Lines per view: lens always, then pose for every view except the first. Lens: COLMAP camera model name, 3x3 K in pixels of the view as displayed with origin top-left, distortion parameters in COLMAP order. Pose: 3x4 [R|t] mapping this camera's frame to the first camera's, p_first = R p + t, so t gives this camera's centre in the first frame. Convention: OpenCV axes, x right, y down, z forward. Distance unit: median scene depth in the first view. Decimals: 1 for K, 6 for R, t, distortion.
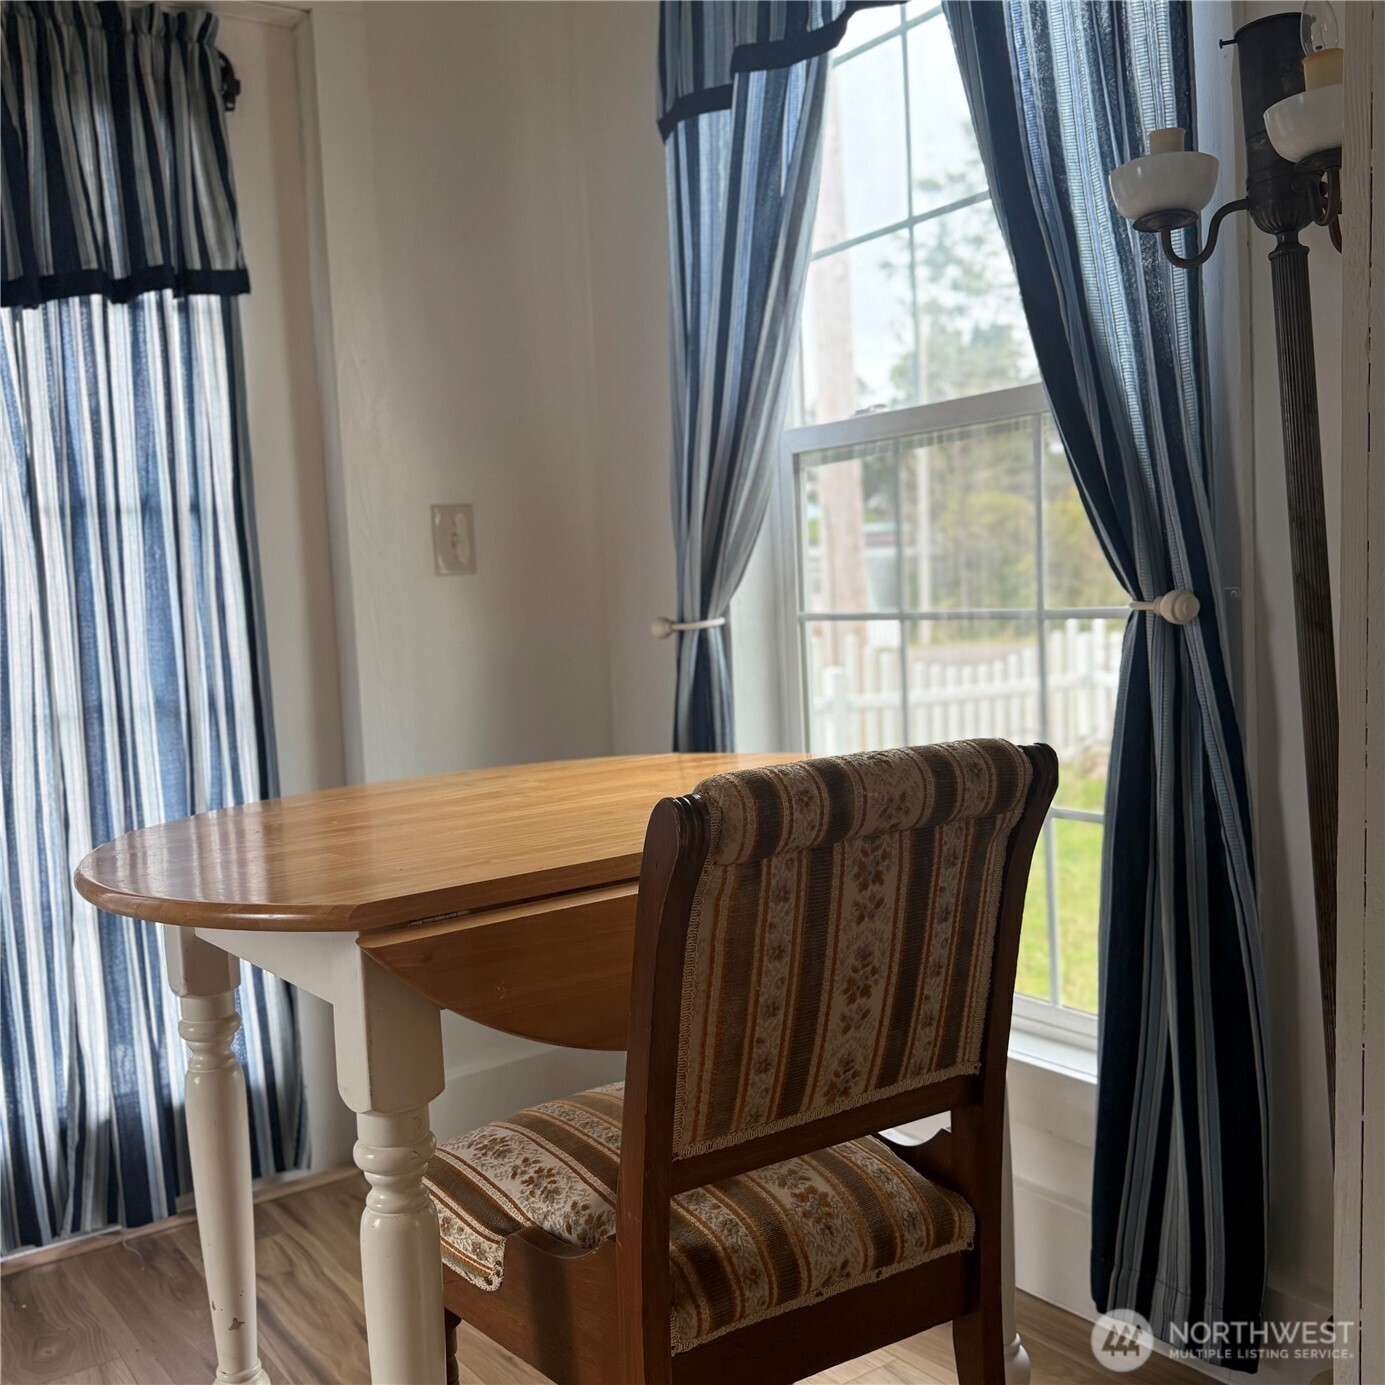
lens RADIAL K [[1461.5, 0, 691.2], [0, 1461.5, 673.2], [0, 0, 1]] dist [0.172715, -0.344871]
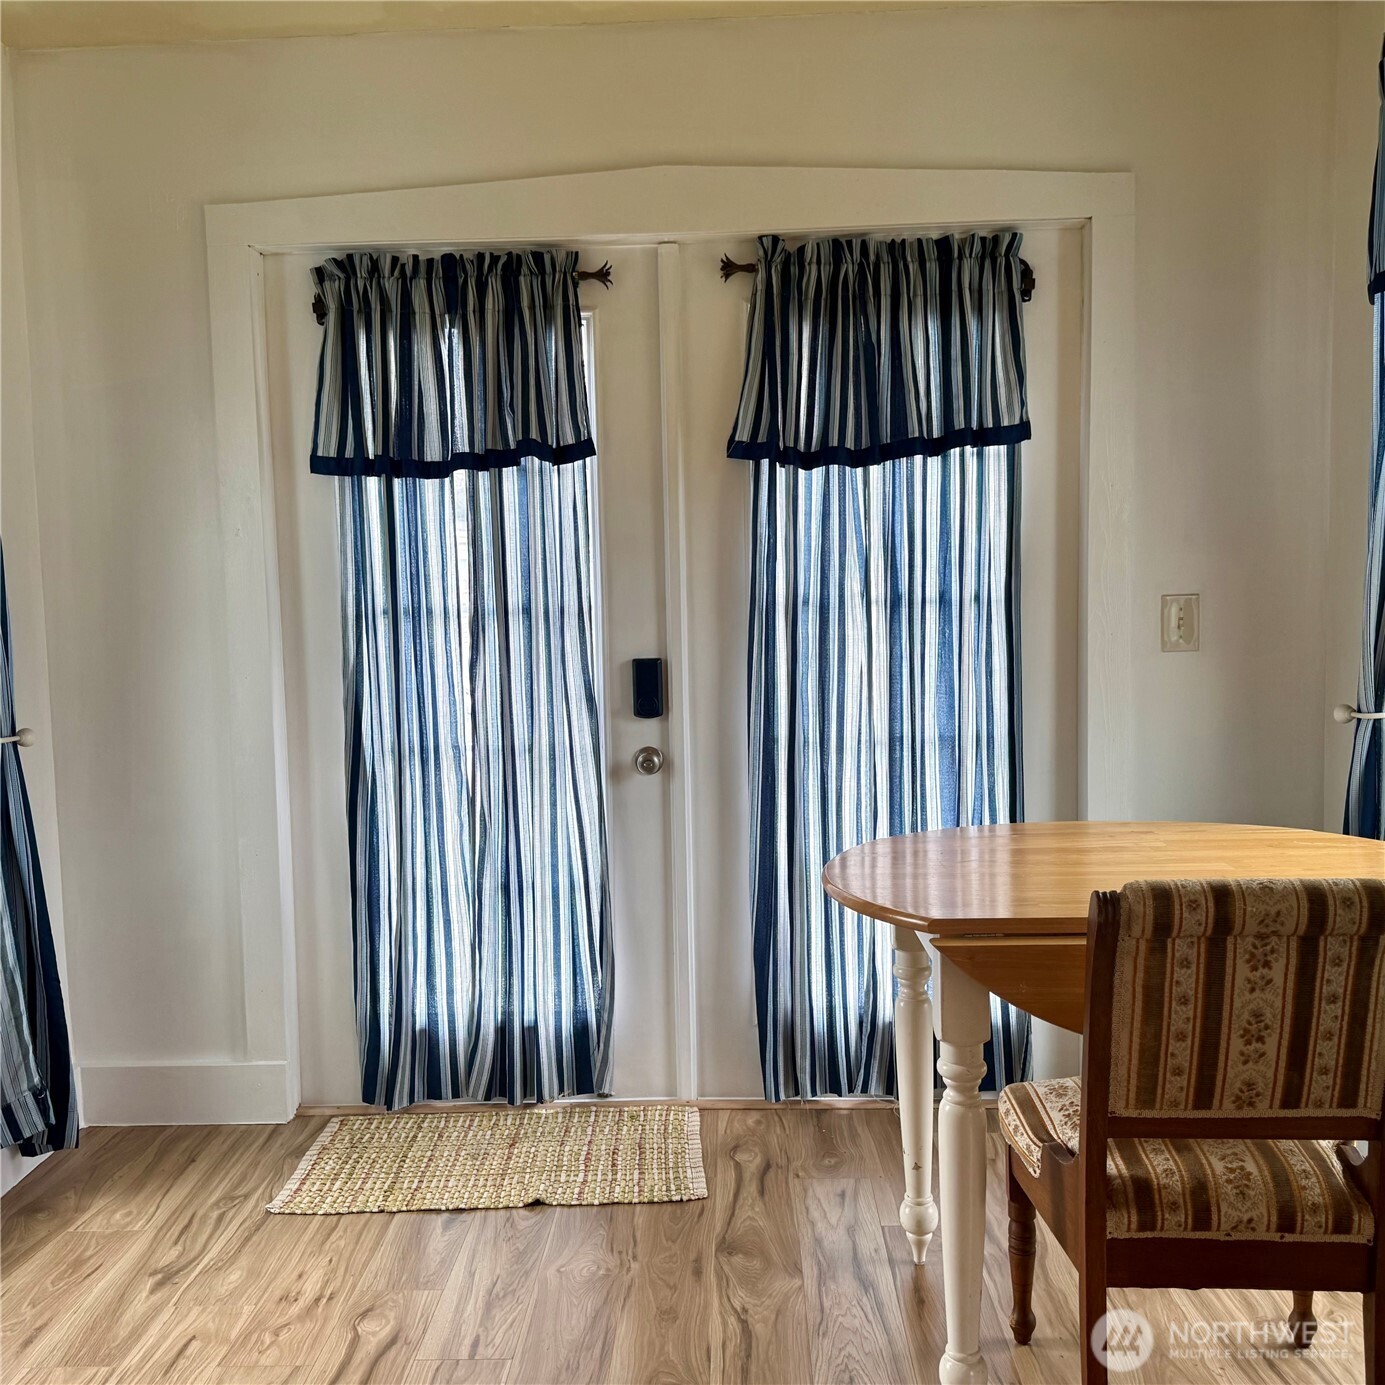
lens RADIAL K [[1438.3, 0, 692.5], [0, 1438.3, 692.5], [0, 0, 1]] dist [0.018091, -0.022043]
pose [[0.812990, 0.083711, -0.576228, 0.447920], [-0.061207, 0.996415, 0.058397, -0.171382], [0.579051, -0.012207, 0.815200, -0.472433]]
